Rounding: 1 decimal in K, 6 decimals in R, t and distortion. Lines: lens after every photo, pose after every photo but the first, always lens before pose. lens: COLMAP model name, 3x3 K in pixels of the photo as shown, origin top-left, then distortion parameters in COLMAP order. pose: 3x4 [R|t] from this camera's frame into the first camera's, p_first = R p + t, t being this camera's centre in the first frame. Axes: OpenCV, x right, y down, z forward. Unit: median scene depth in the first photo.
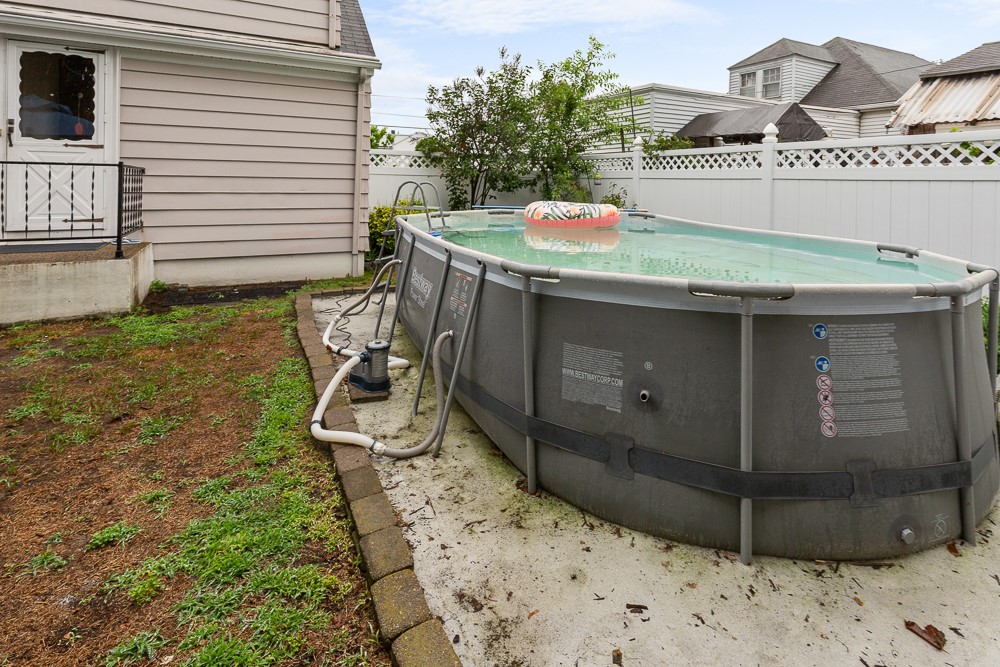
lens RADIAL K [[503.6, 0, 511.8], [0, 503.6, 180.2], [0, 0, 1]] dist [0.003462, 0.000288]
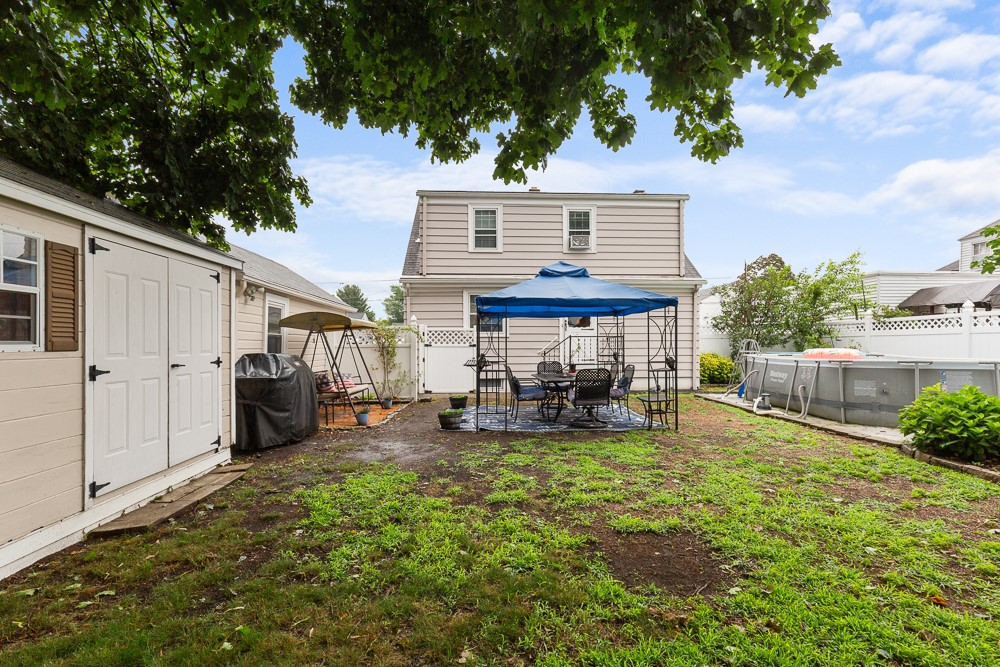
lens RADIAL K [[457.6, 0, 502.4], [0, 457.6, 345.6], [0, 0, 1]] dist [0.004364, 0.000218]
pose [[0.916579, -0.023272, -0.399175, -0.332958], [0.021431, 0.999729, -0.009073, 0.020712], [0.399278, -0.000238, 0.916830, -1.127637]]
